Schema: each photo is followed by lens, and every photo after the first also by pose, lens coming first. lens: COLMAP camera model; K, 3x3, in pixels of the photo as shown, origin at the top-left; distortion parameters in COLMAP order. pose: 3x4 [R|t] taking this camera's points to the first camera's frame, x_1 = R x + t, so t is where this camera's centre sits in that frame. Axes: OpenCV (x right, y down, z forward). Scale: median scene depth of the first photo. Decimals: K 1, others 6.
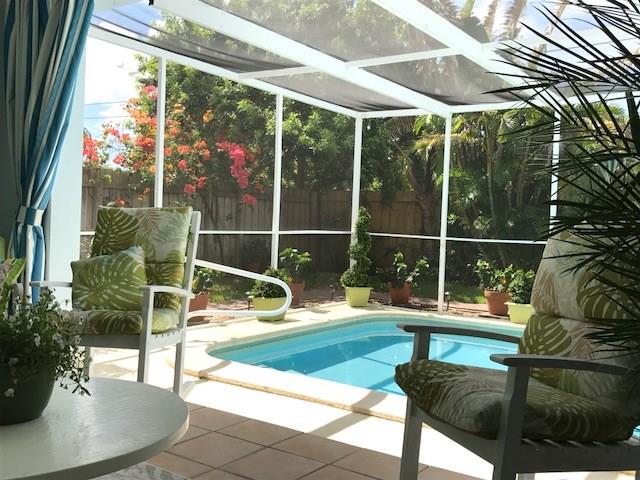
lens RADIAL K [[663.9, 0, 320.0], [0, 663.9, 240.0], [0, 0, 1]] dist [-0.008610, -0.006302]
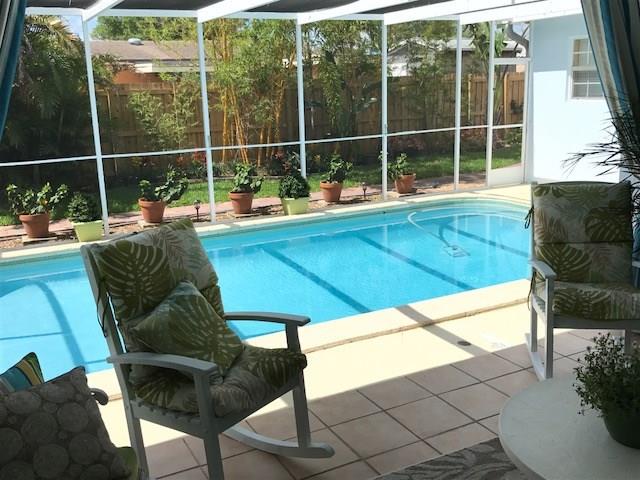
lens RADIAL K [[663.9, 0, 320.0], [0, 663.9, 240.0], [0, 0, 1]] dist [-0.008610, -0.006302]
pose [[0.475634, -0.252398, 0.842655, -0.849946], [0.072347, 0.965930, 0.248486, -0.224299], [-0.876663, -0.057225, 0.477689, 0.465724]]
